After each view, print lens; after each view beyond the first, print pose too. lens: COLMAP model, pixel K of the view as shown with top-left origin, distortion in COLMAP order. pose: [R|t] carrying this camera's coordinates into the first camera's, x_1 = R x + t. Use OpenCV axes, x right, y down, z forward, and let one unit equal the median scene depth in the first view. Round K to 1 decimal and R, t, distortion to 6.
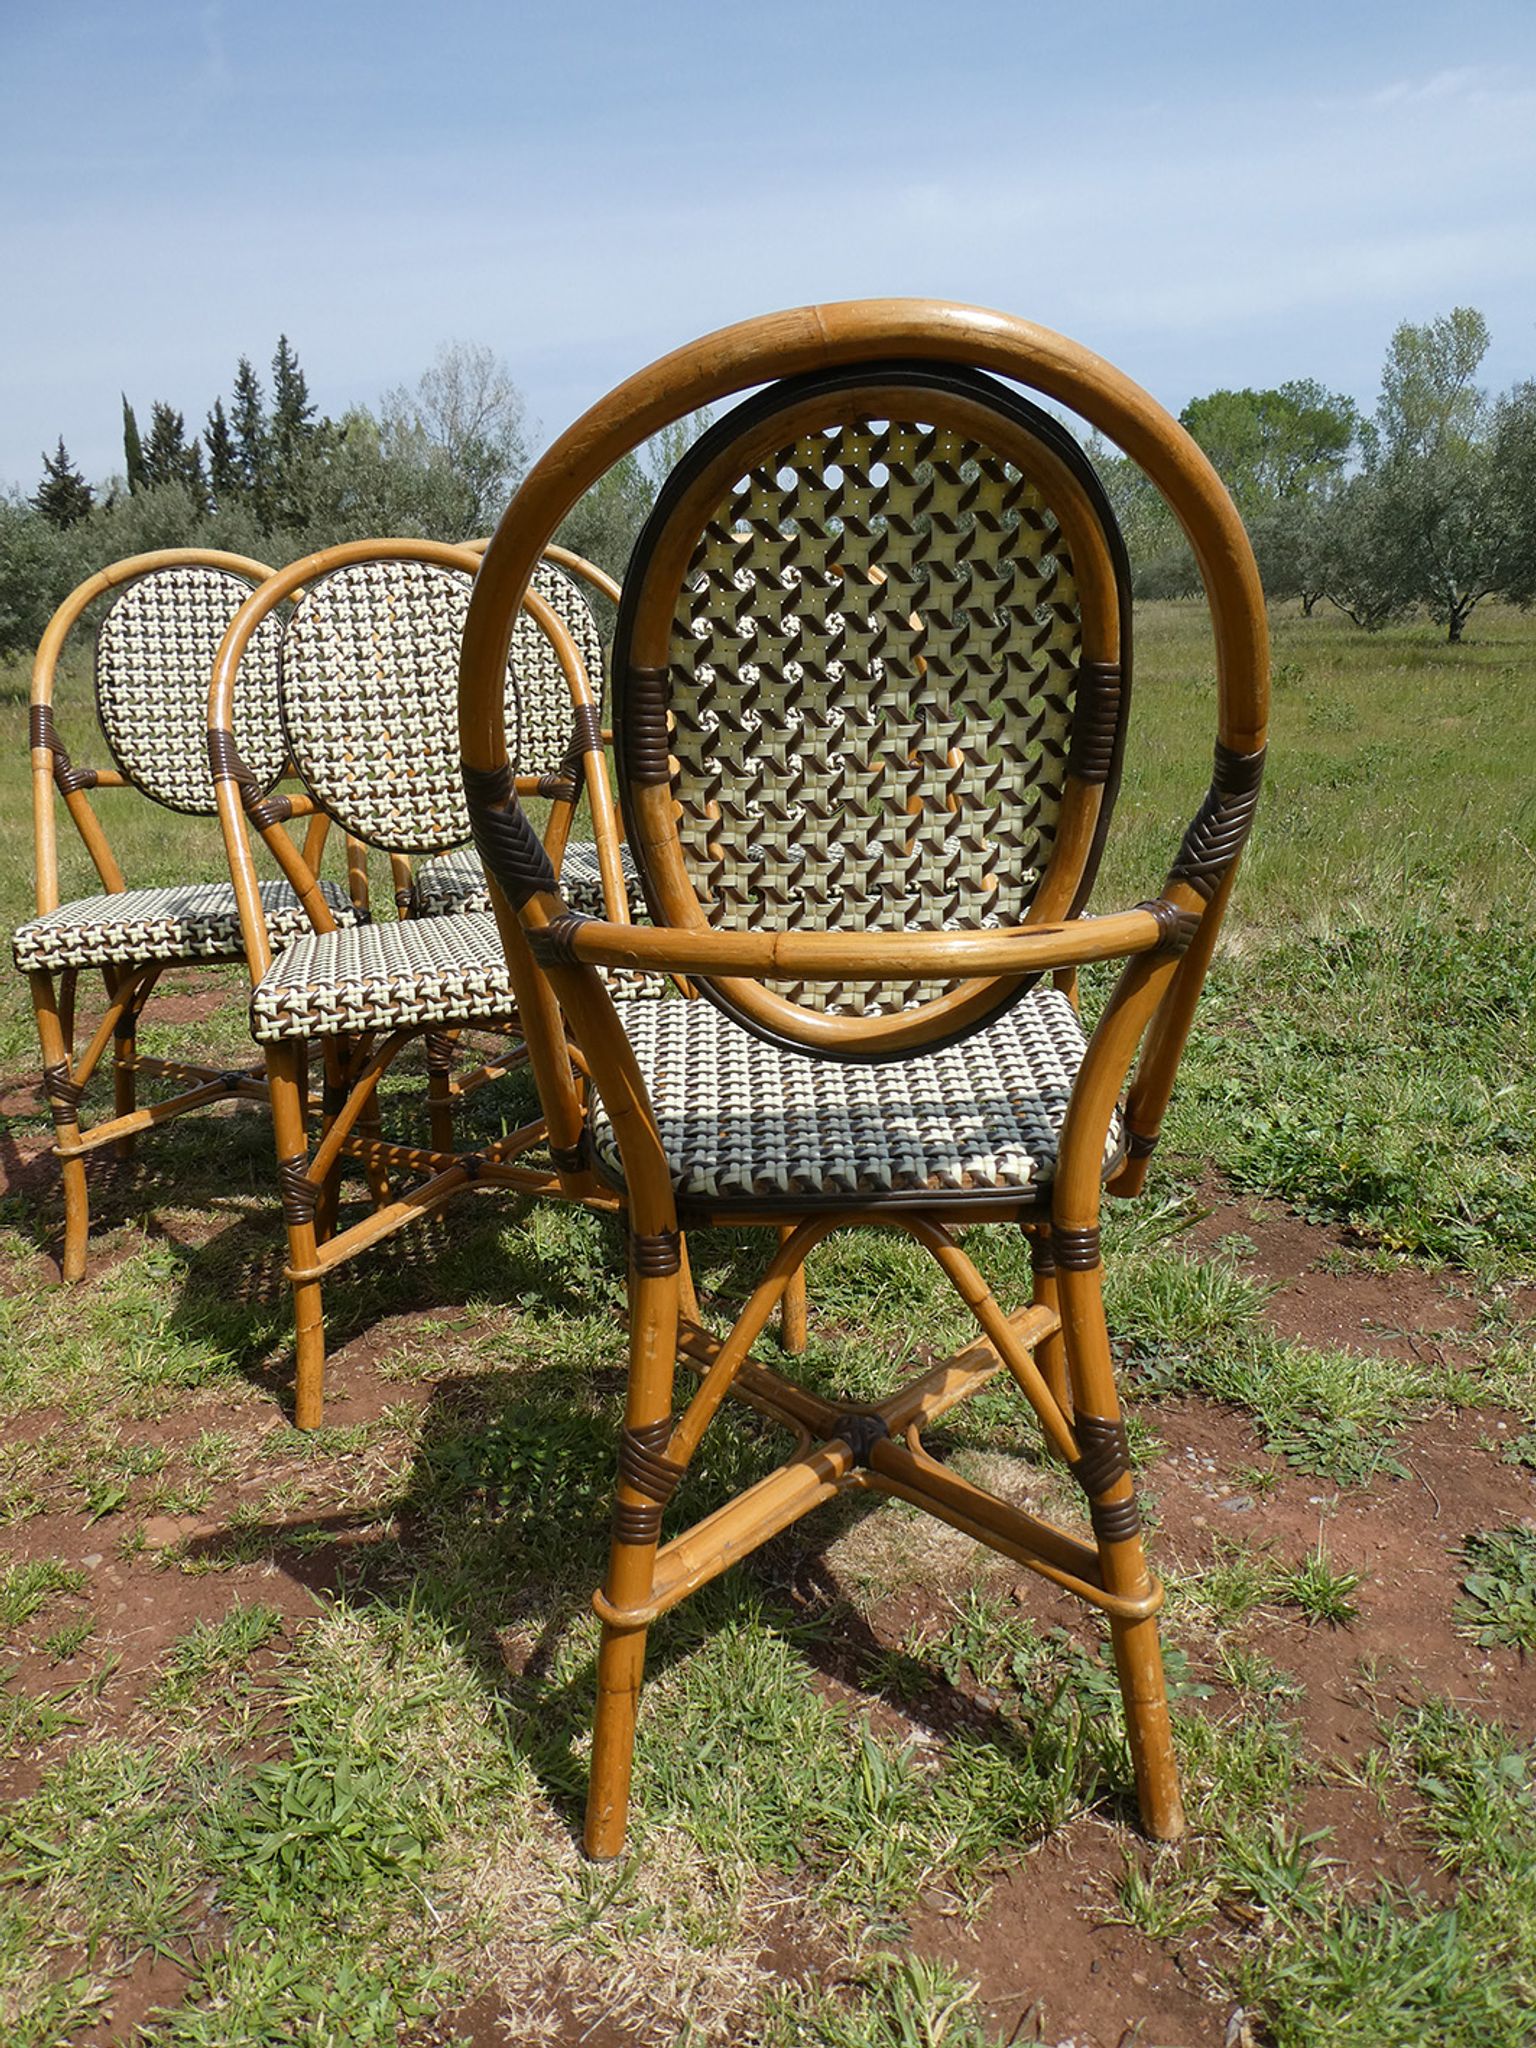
lens RADIAL K [[1454.9, 0, 761.2], [0, 1454.9, 1038.9], [0, 0, 1]] dist [0.006571, -0.006612]
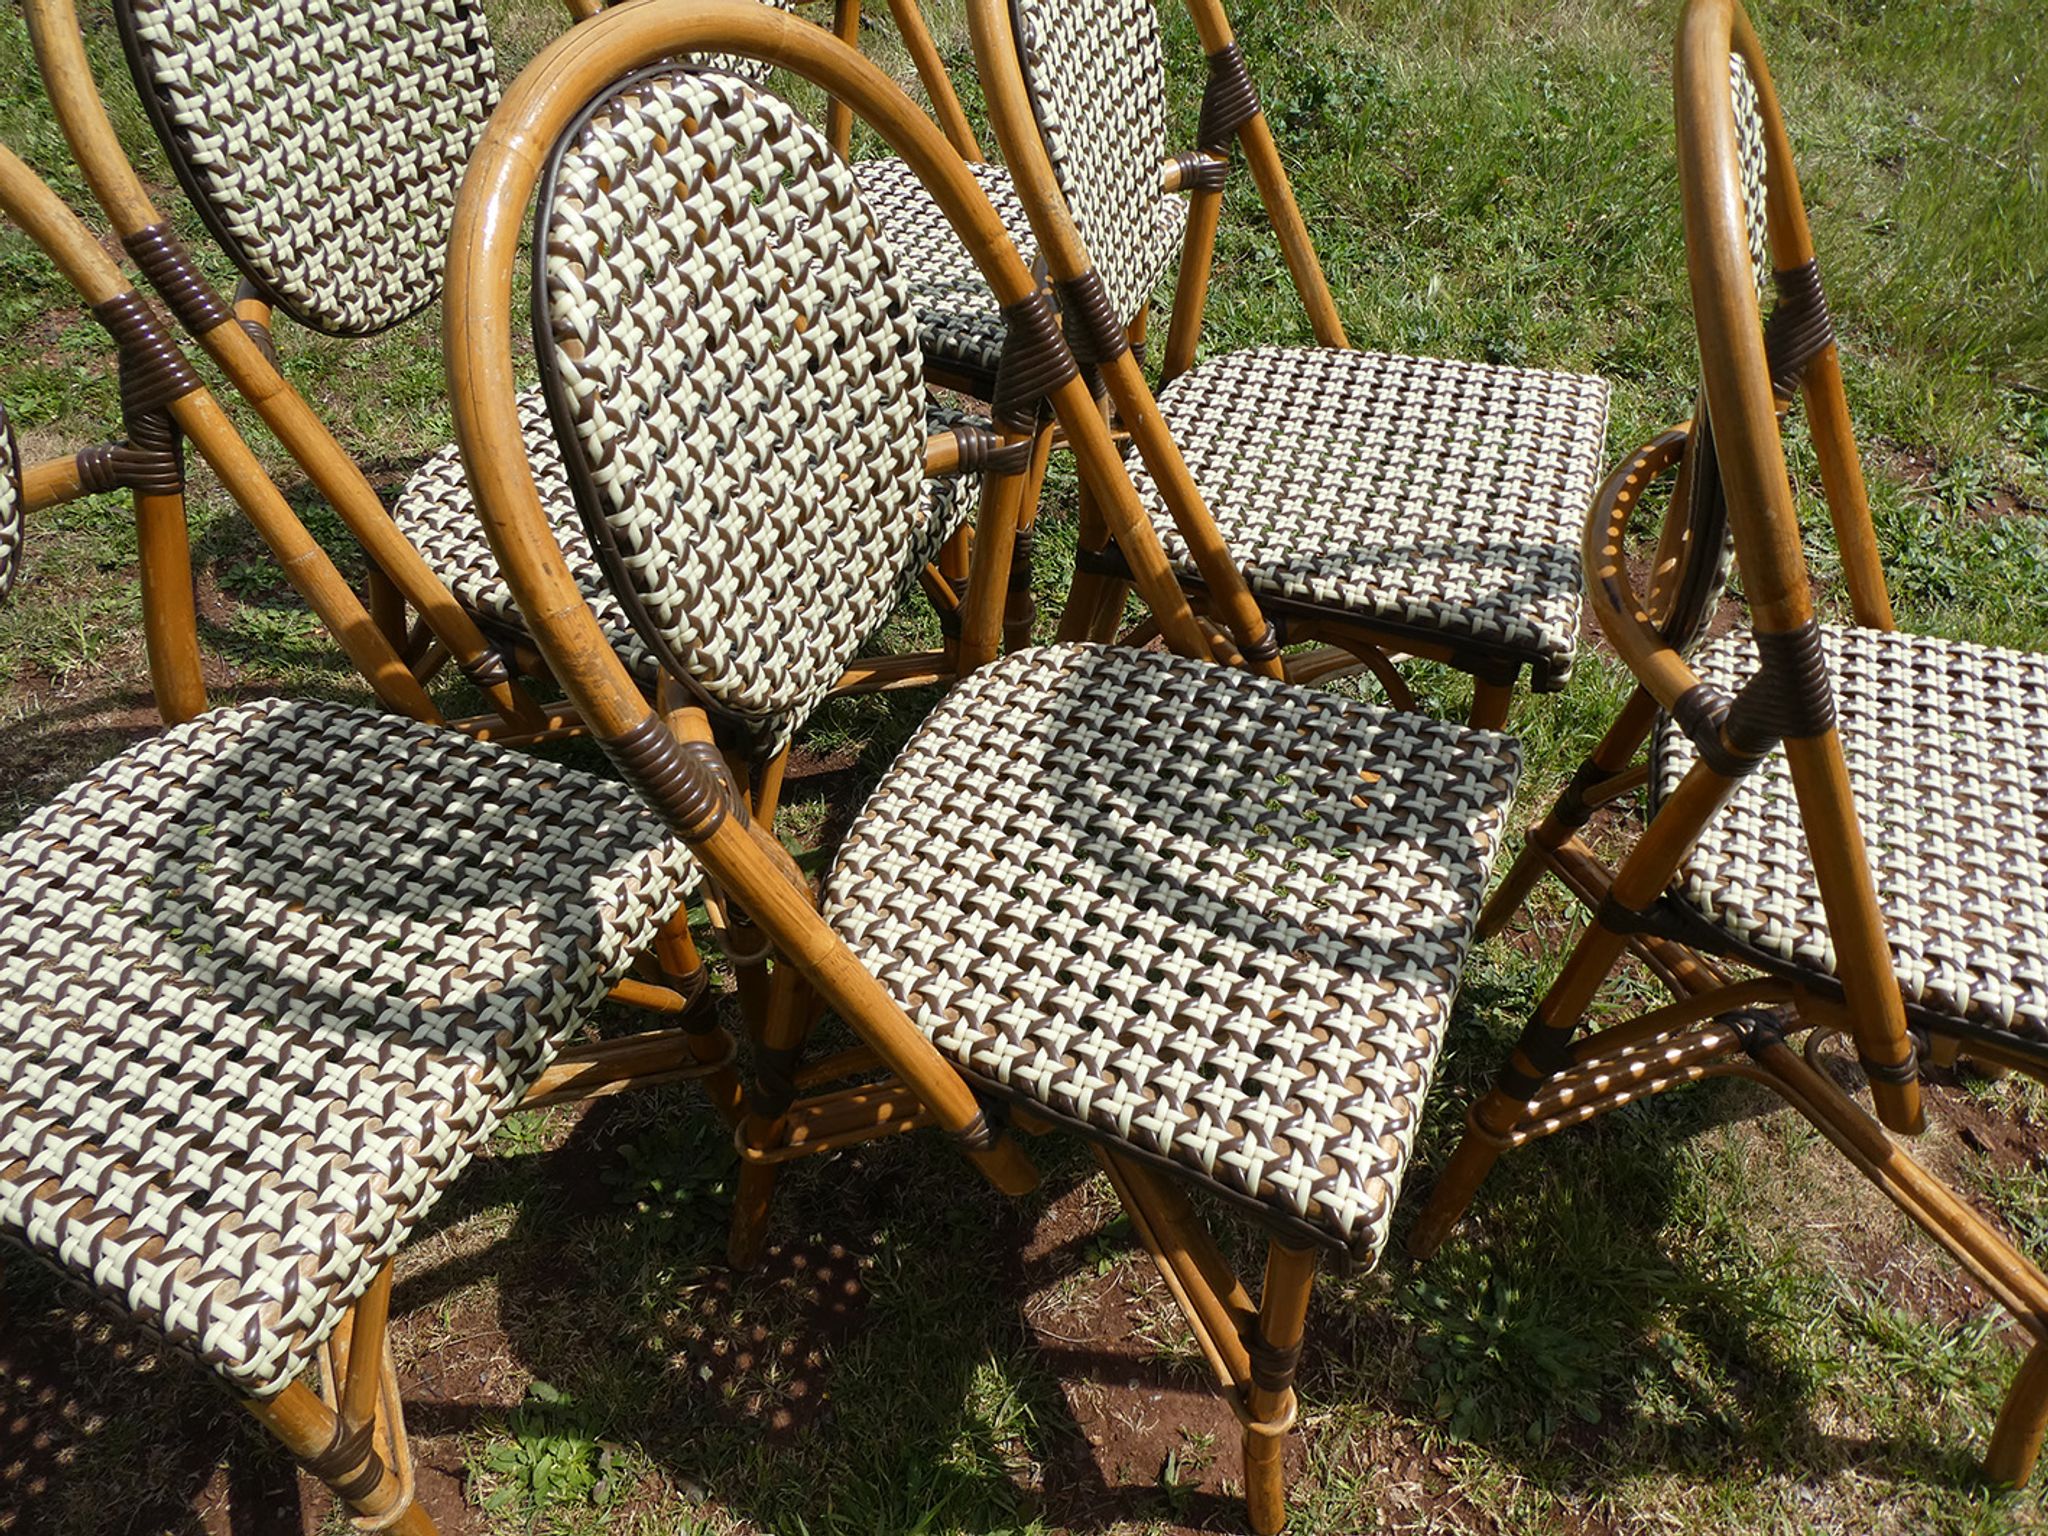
lens RADIAL K [[1454.9, 0, 1042.4], [0, 1454.9, 764.9], [0, 0, 1]] dist [0.006571, -0.006612]
pose [[0.647558, -0.514907, 0.561729, -0.507855], [0.149390, 0.808639, 0.569021, -0.394307], [-0.747229, -0.284557, 0.600563, 0.644645]]
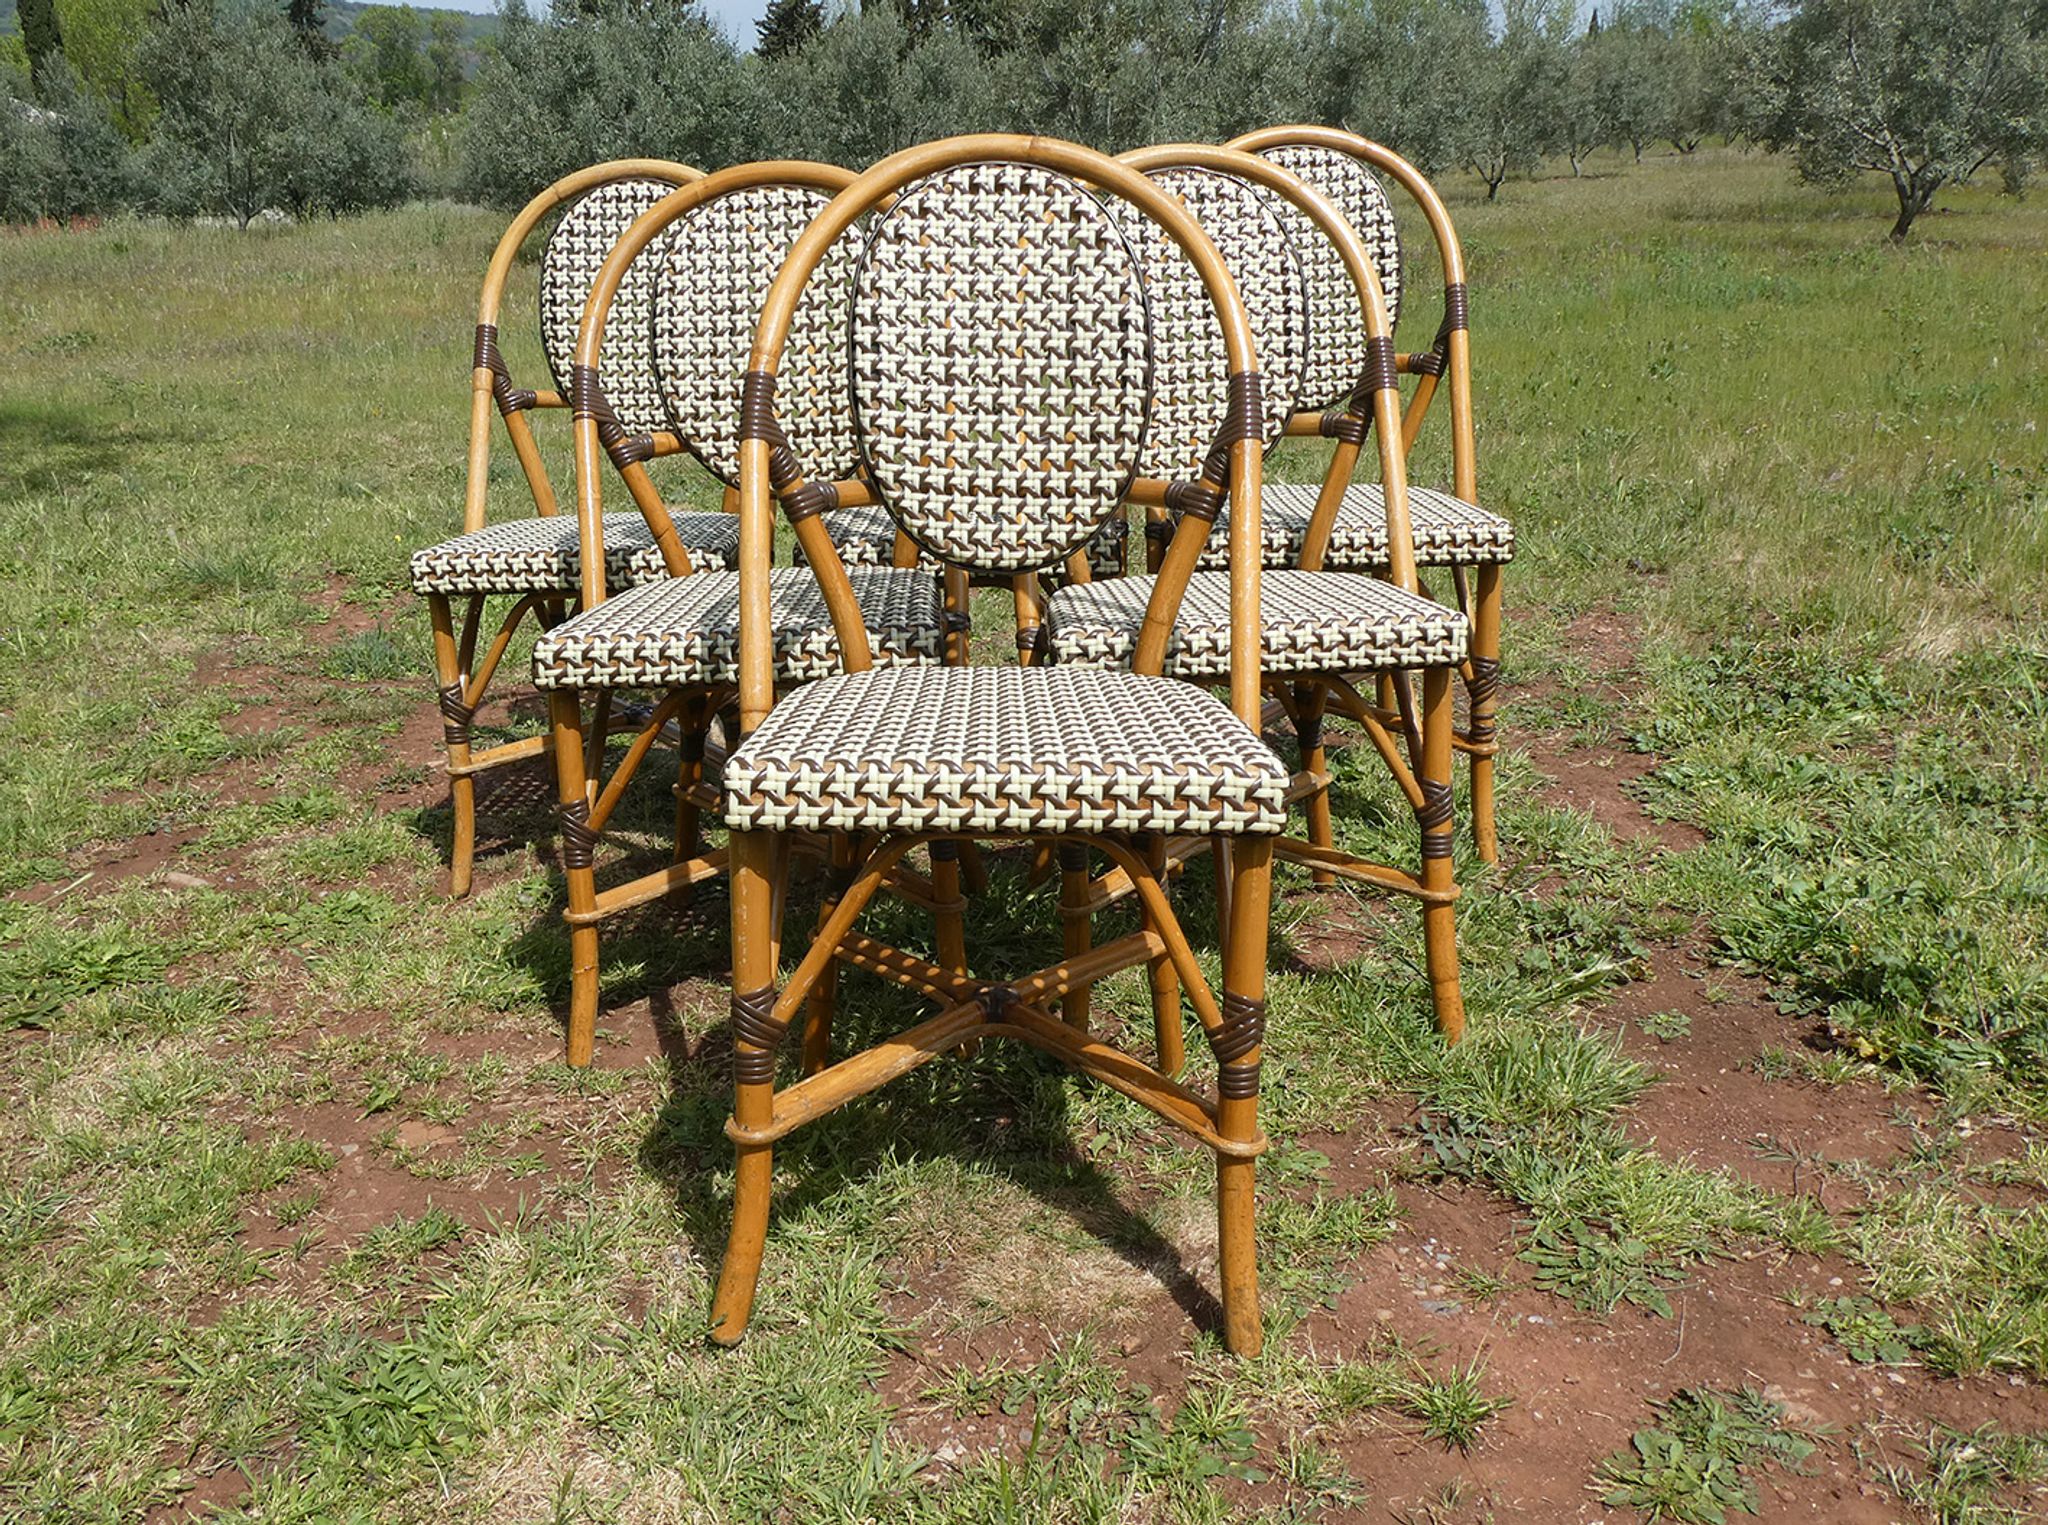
lens RADIAL K [[1763.5, 0, 965.1], [0, 1763.5, 799.1], [0, 0, 1]] dist [0.008062, -0.027255]
pose [[0.942117, 0.104618, -0.318544, 0.277634], [-0.080823, 0.992919, 0.087062, -0.042963], [0.325397, -0.056276, 0.943901, -0.067762]]
